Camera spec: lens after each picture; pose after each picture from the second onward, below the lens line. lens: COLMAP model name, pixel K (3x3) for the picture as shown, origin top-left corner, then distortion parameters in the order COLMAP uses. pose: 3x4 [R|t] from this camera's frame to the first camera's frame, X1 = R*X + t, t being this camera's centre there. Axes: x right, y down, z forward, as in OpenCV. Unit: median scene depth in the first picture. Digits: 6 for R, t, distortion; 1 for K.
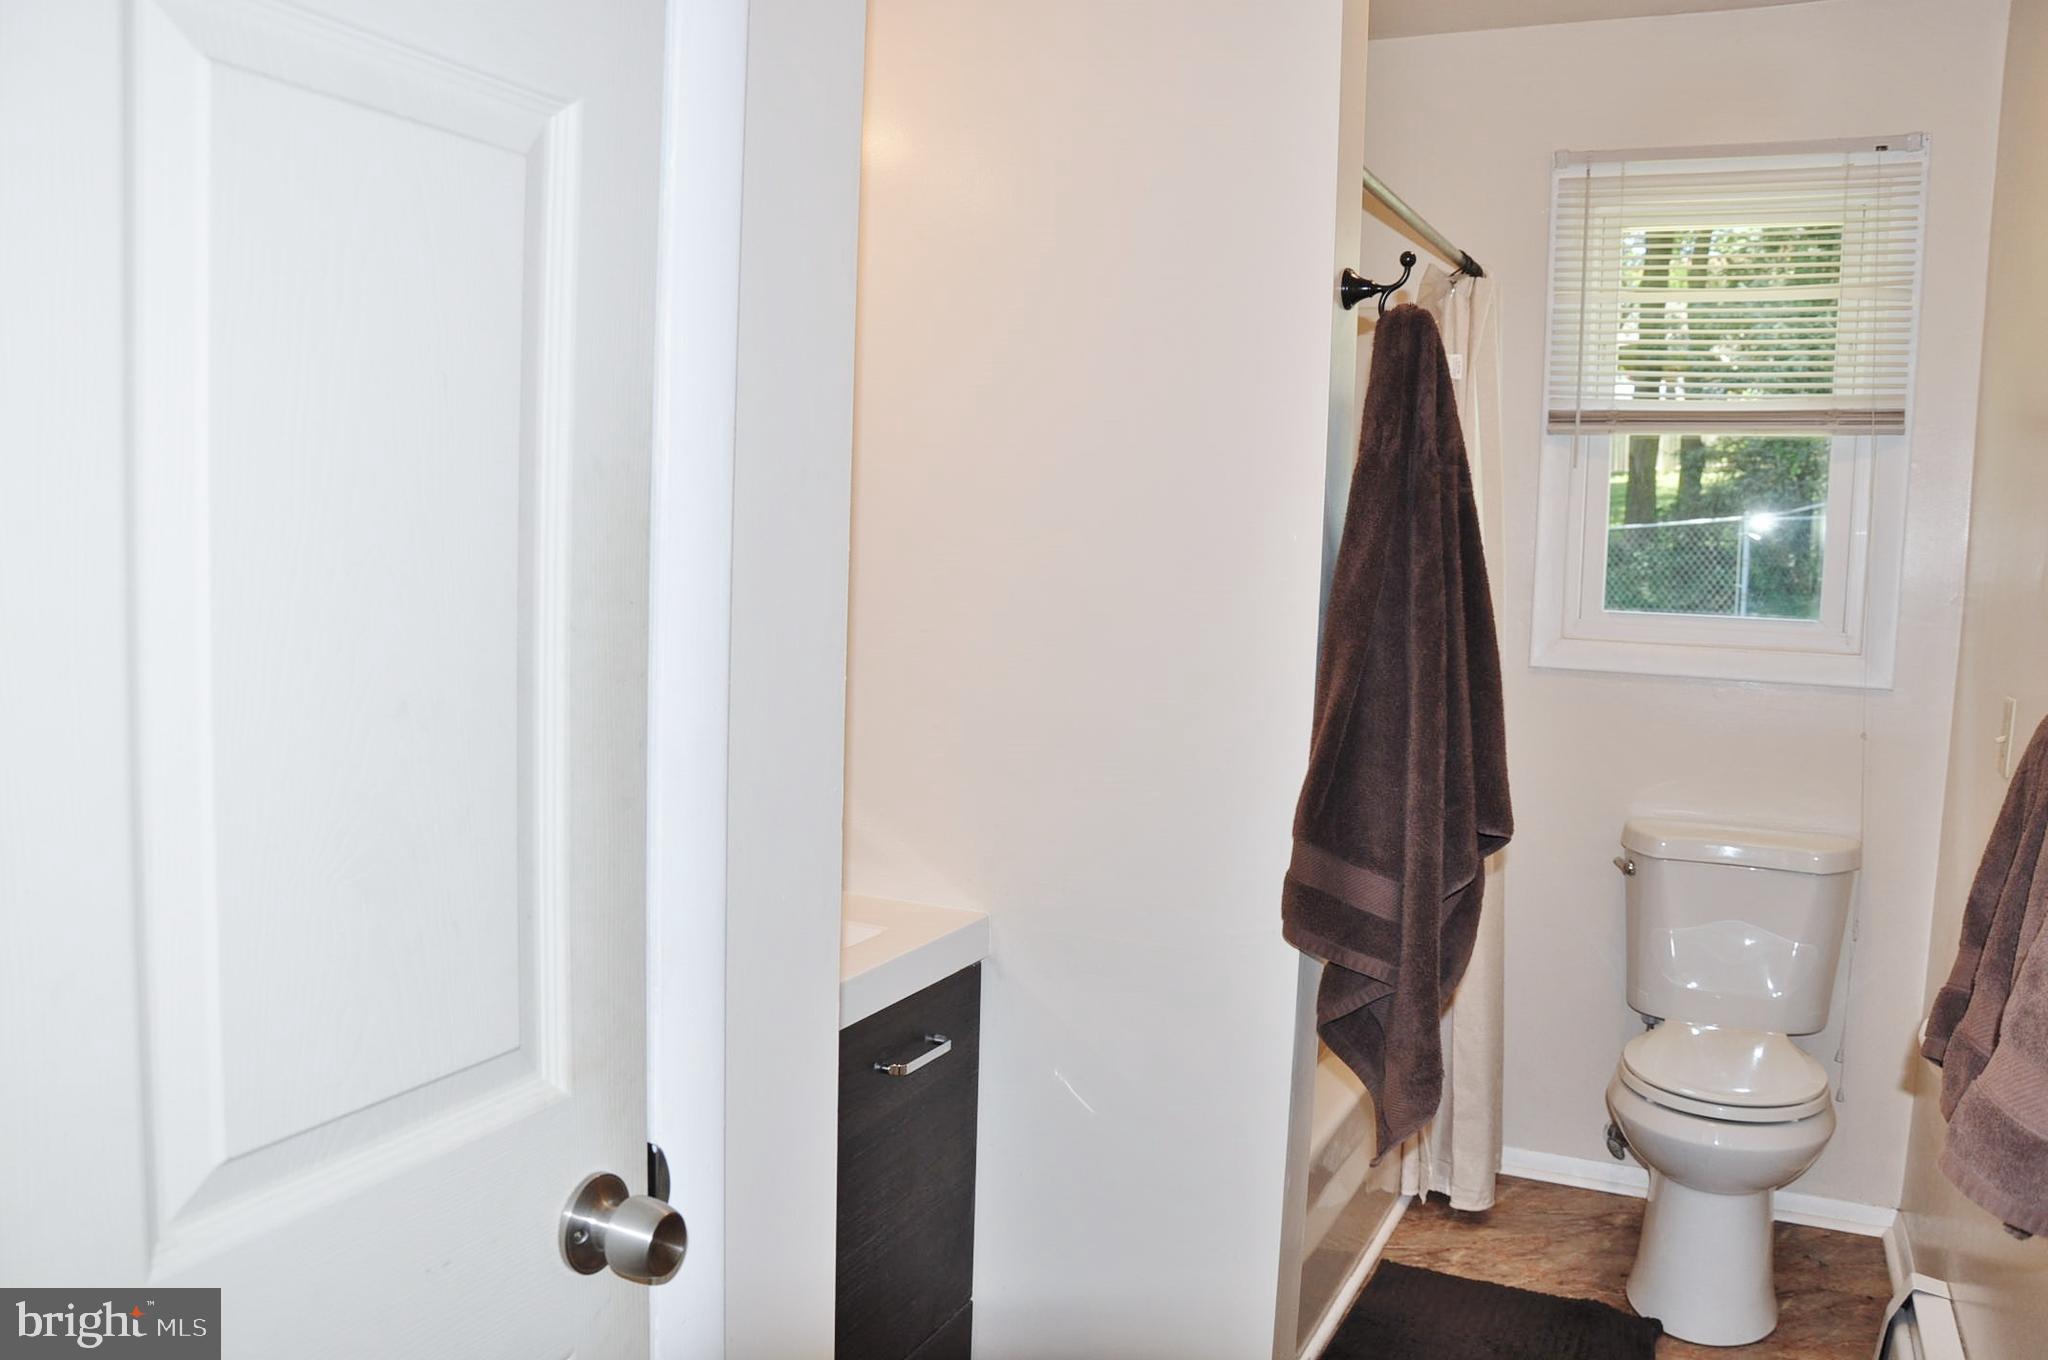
lens RADIAL K [[1687.6, 0, 1025.1], [0, 1687.6, 691.1], [0, 0, 1]] dist [-0.112219, 0.106978]
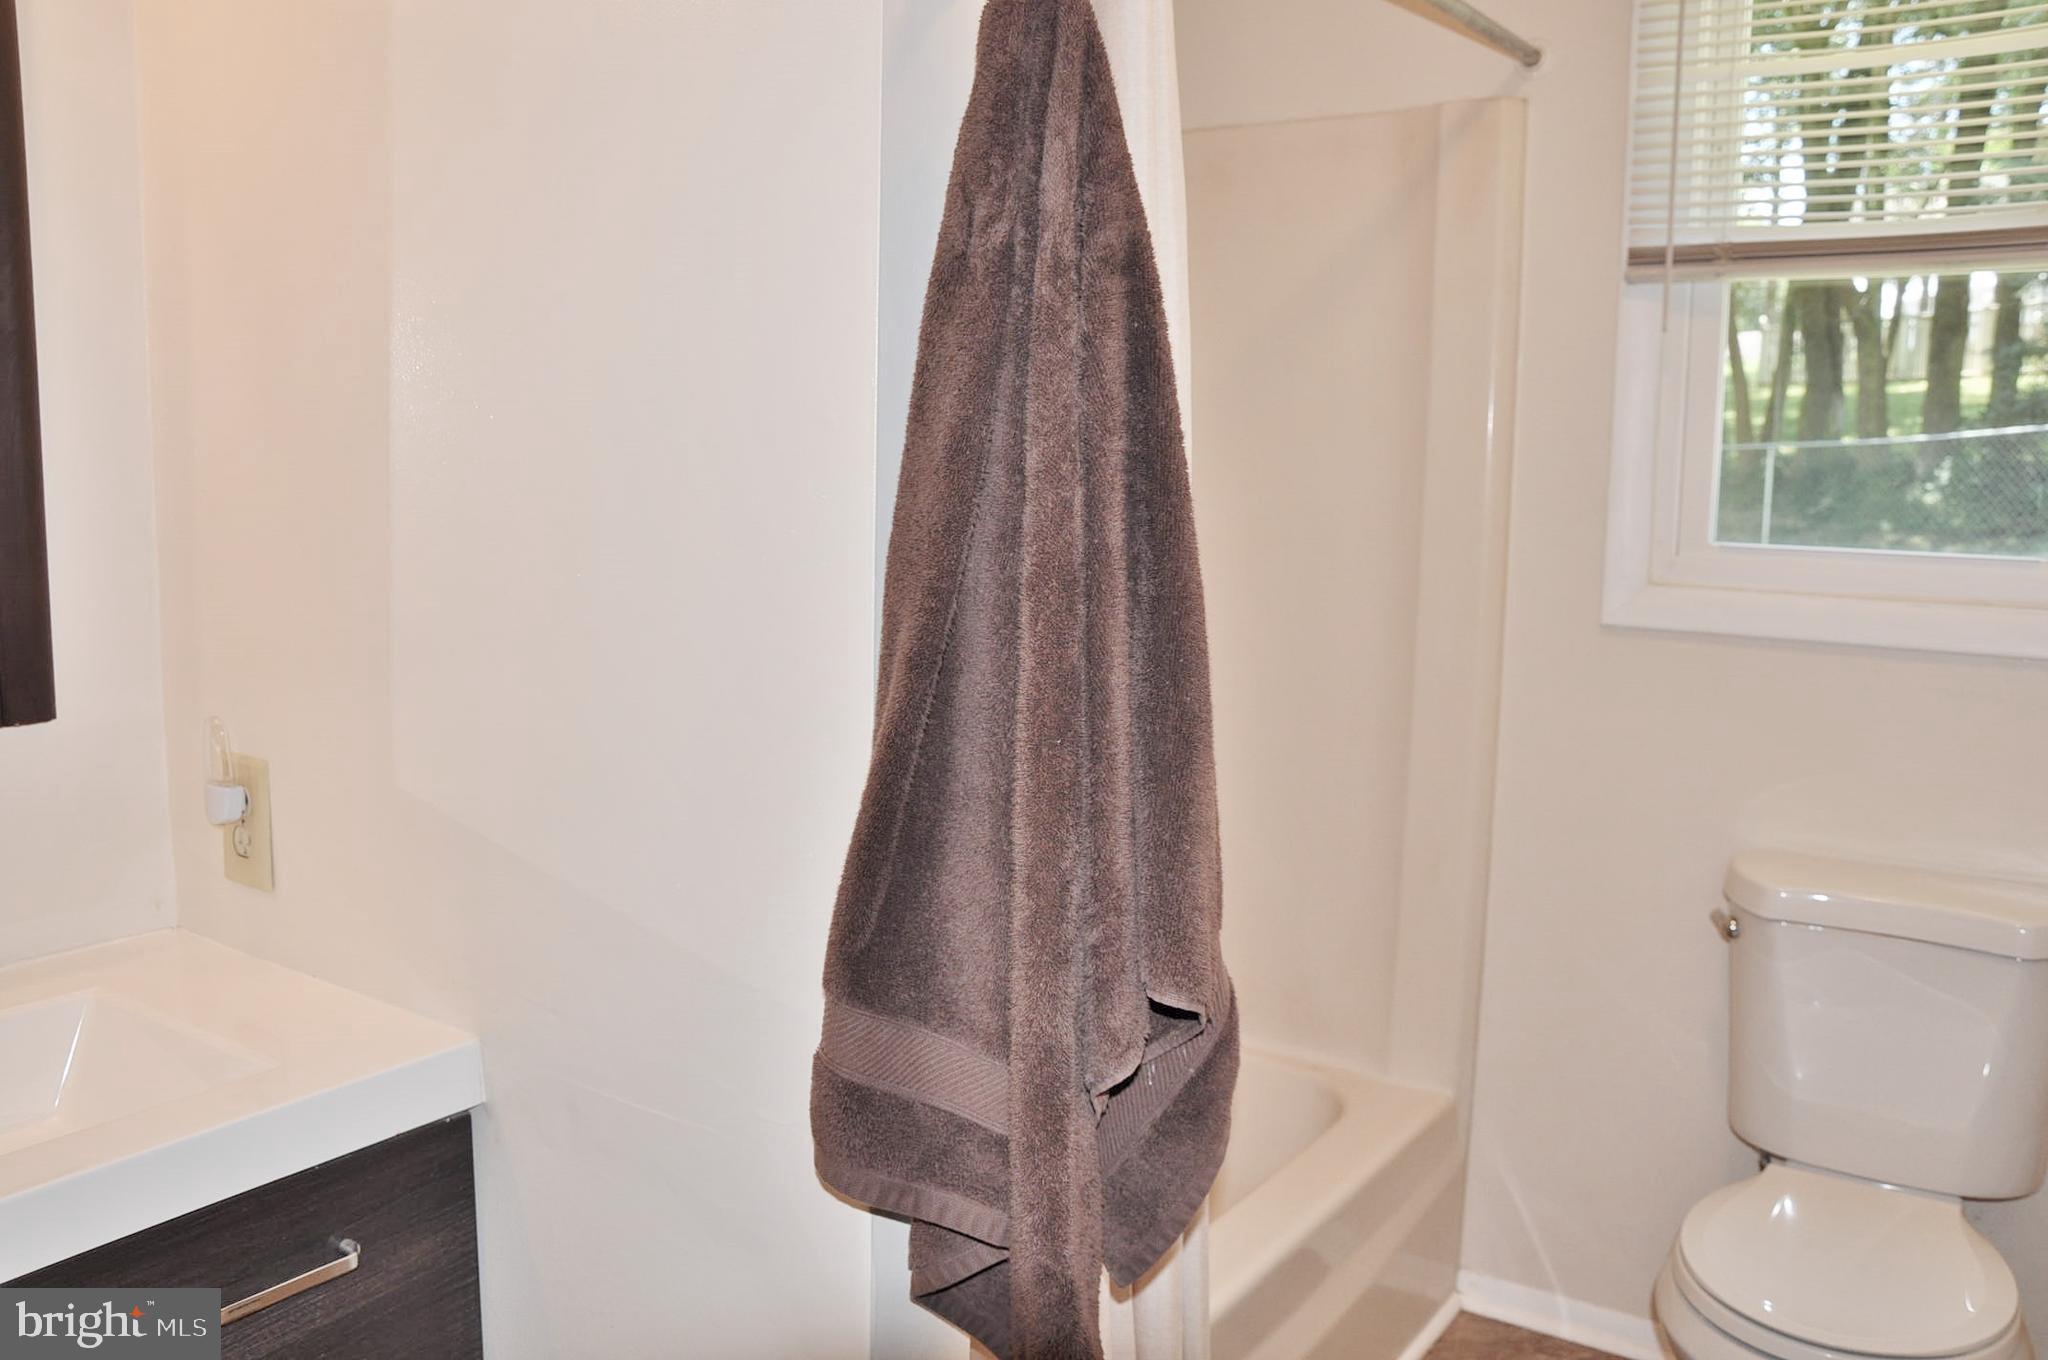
lens RADIAL K [[1636.5, 0, 1024.0], [0, 1636.5, 680.0], [0, 0, 1]] dist [-0.155506, 0.139629]
pose [[0.981438, 0.014048, -0.191264, 0.201668], [-0.005802, 0.999032, 0.043603, -0.020021], [0.191691, -0.041684, 0.980570, 0.315368]]
